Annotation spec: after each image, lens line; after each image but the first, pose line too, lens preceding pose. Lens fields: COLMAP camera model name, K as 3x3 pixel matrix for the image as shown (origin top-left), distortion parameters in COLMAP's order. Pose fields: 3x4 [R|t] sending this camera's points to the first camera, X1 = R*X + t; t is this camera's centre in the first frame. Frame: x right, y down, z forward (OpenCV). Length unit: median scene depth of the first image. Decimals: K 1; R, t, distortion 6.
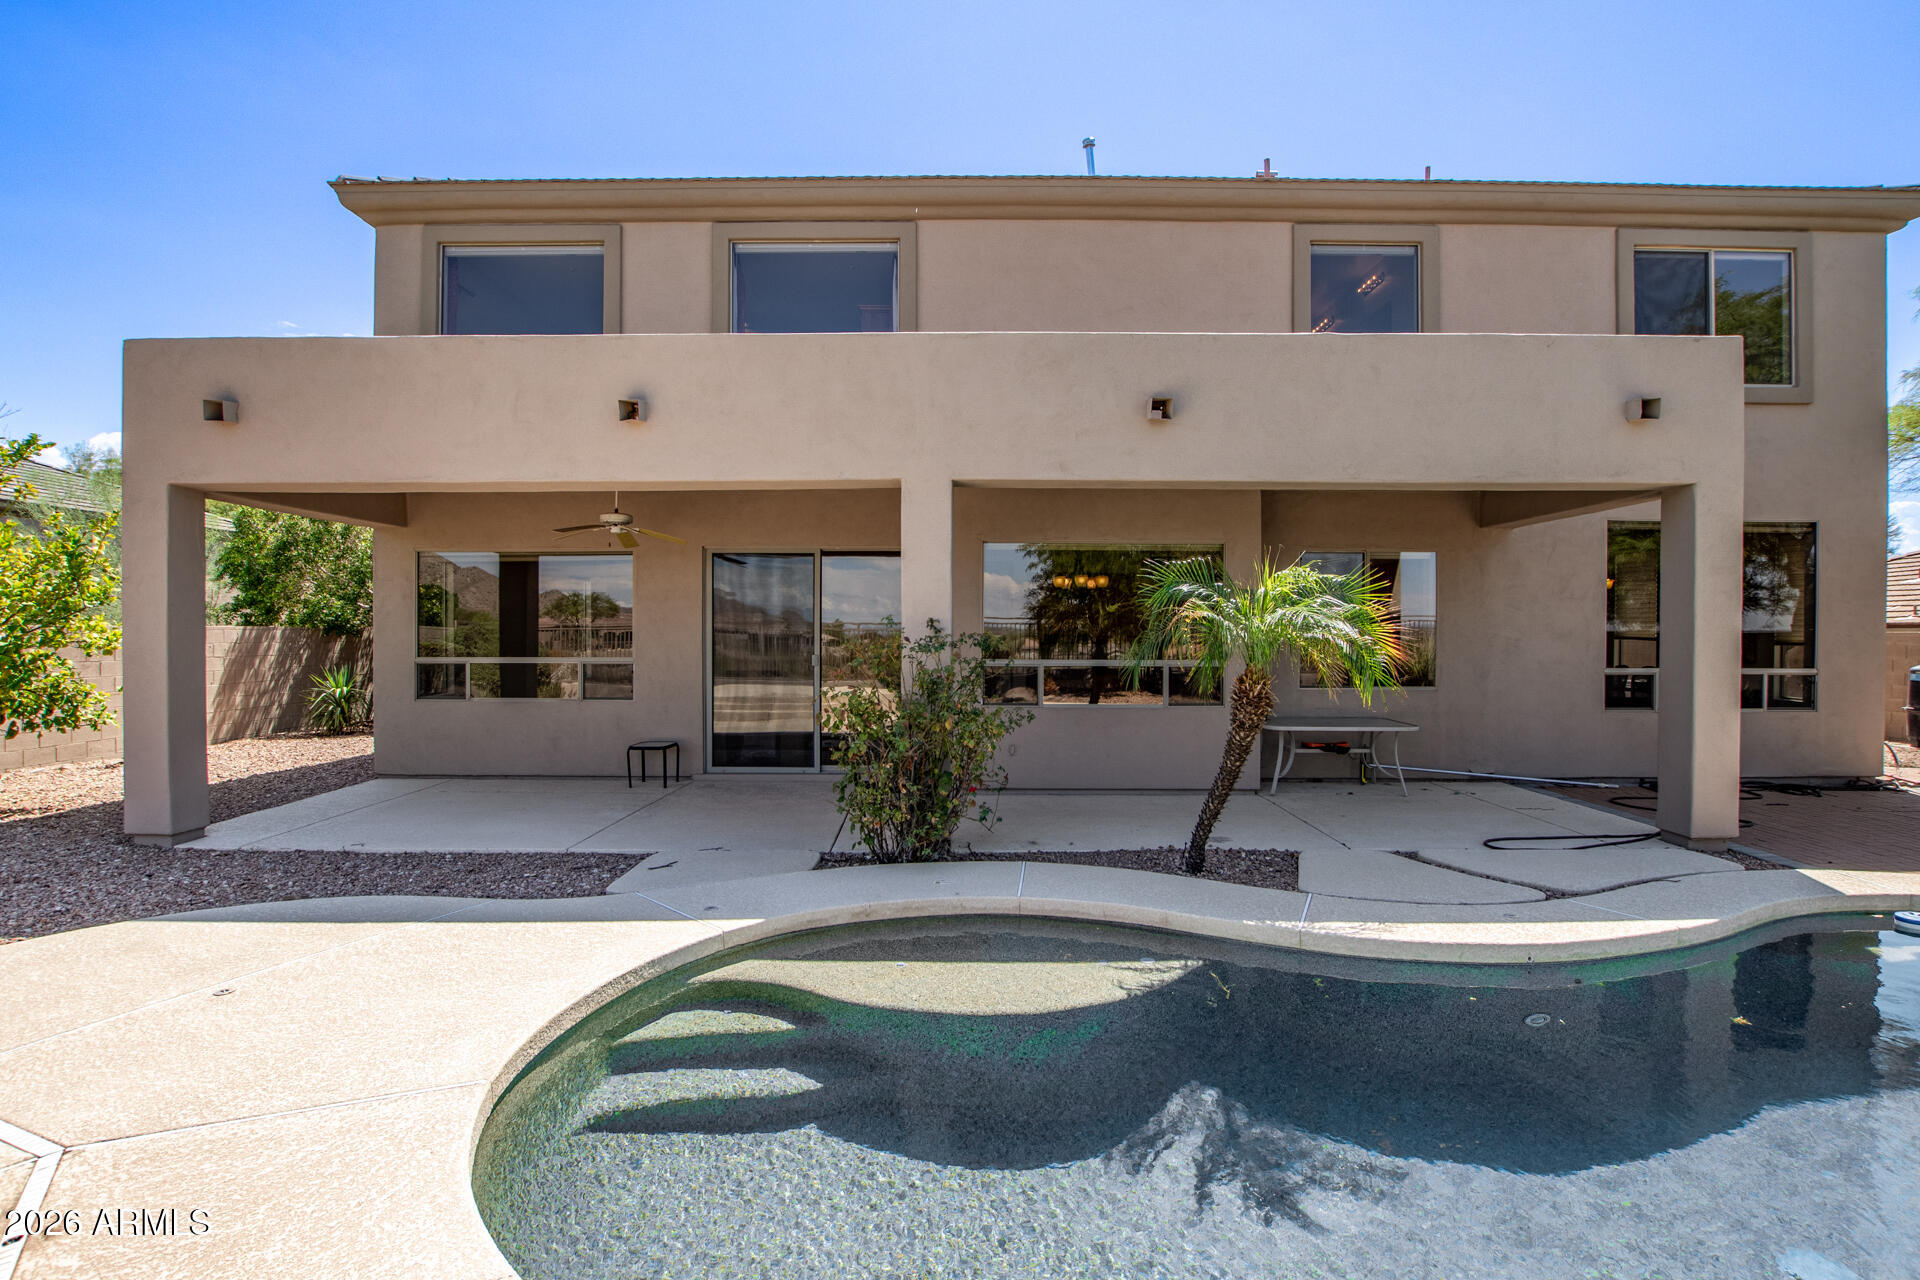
lens RADIAL K [[936.3, 0, 969.3], [0, 936.3, 647.4], [0, 0, 1]] dist [-0.024259, 0.003849]
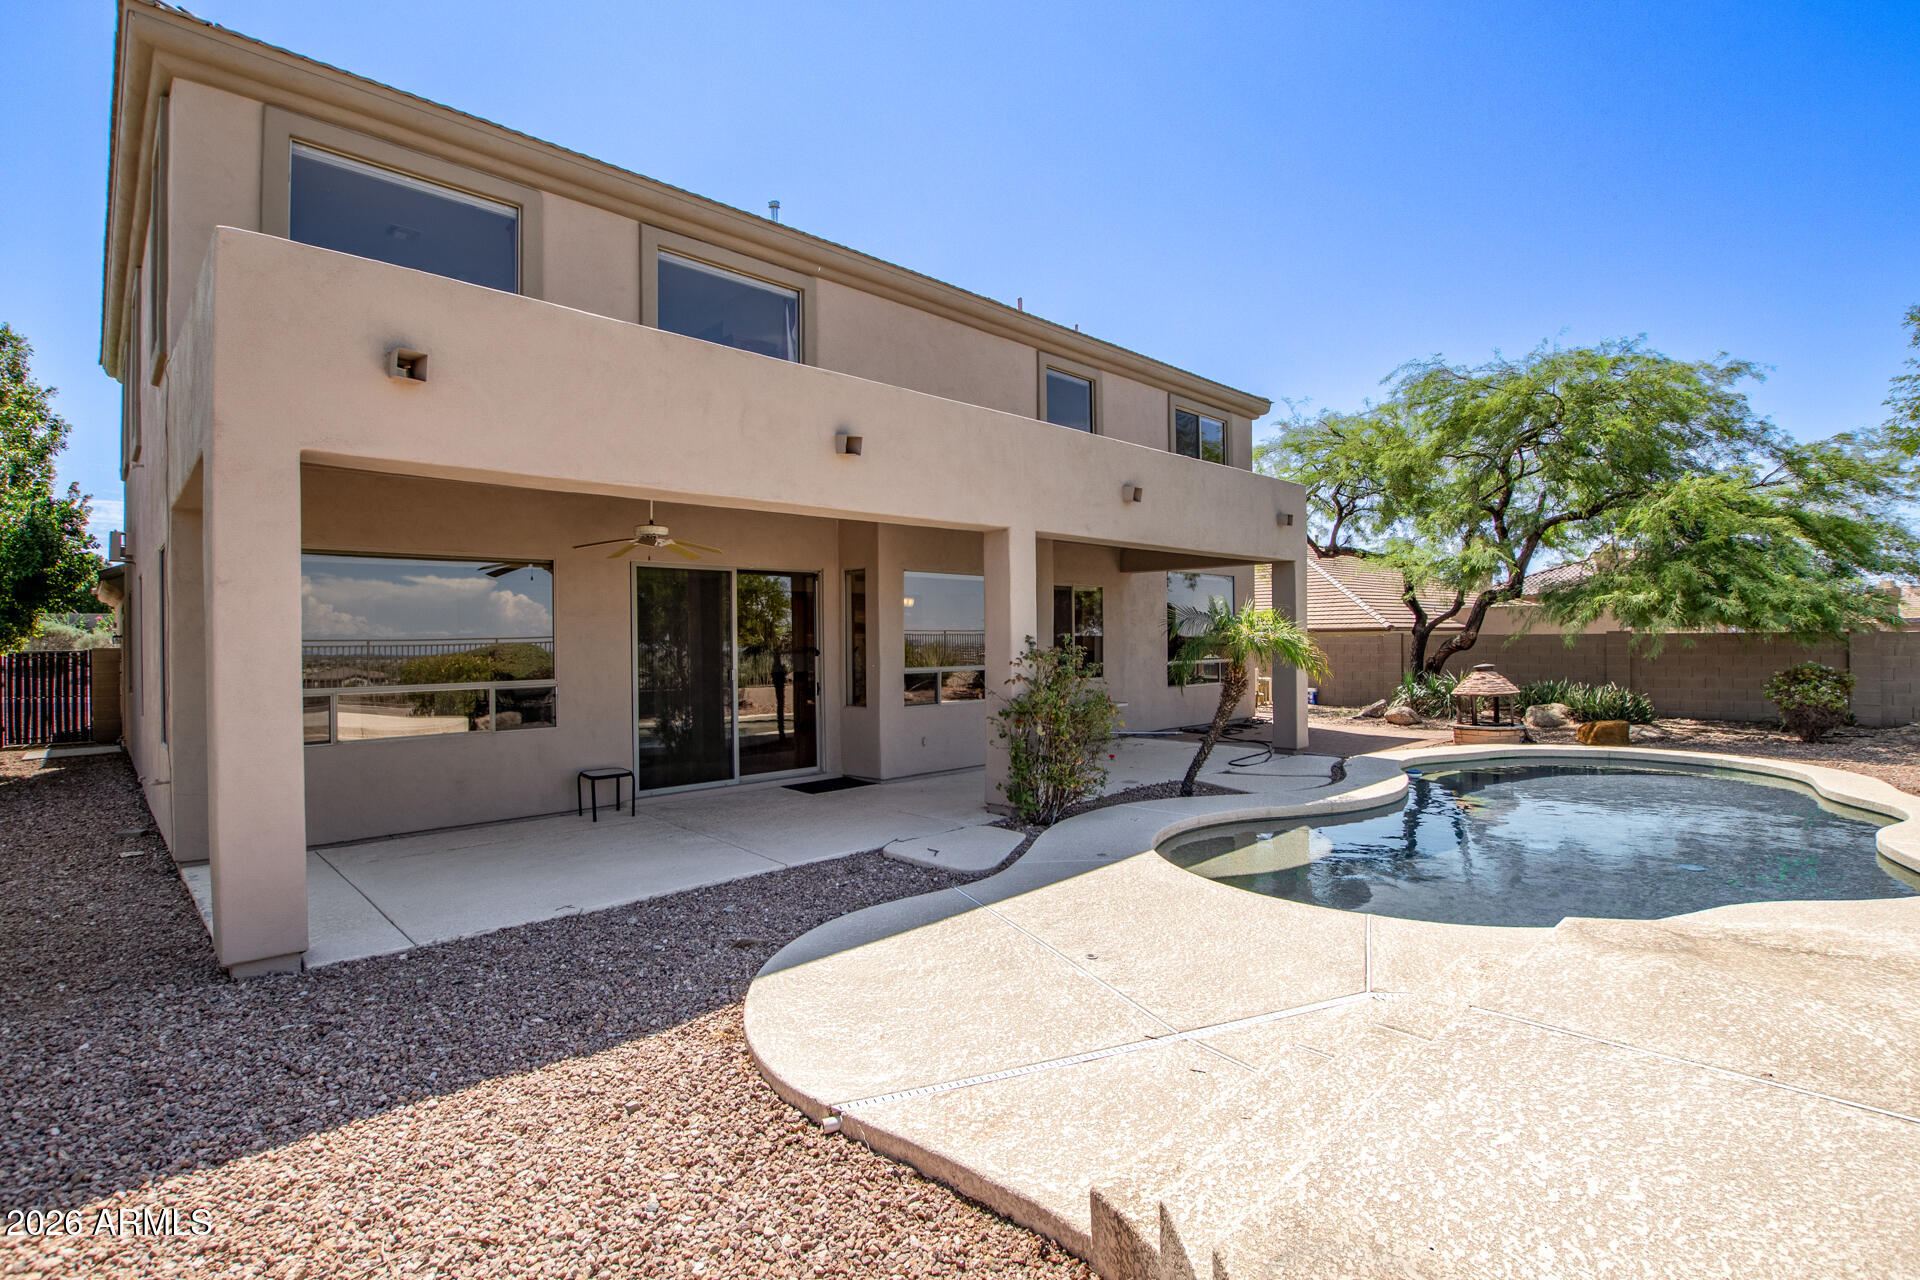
lens RADIAL K [[936.3, 0, 961.2], [0, 936.3, 632.2], [0, 0, 1]] dist [-0.024259, 0.003849]
pose [[0.704473, -0.005503, 0.709710, -0.731369], [0.021880, 0.999663, -0.013967, -0.013571], [-0.709394, 0.025368, 0.704356, 0.101237]]
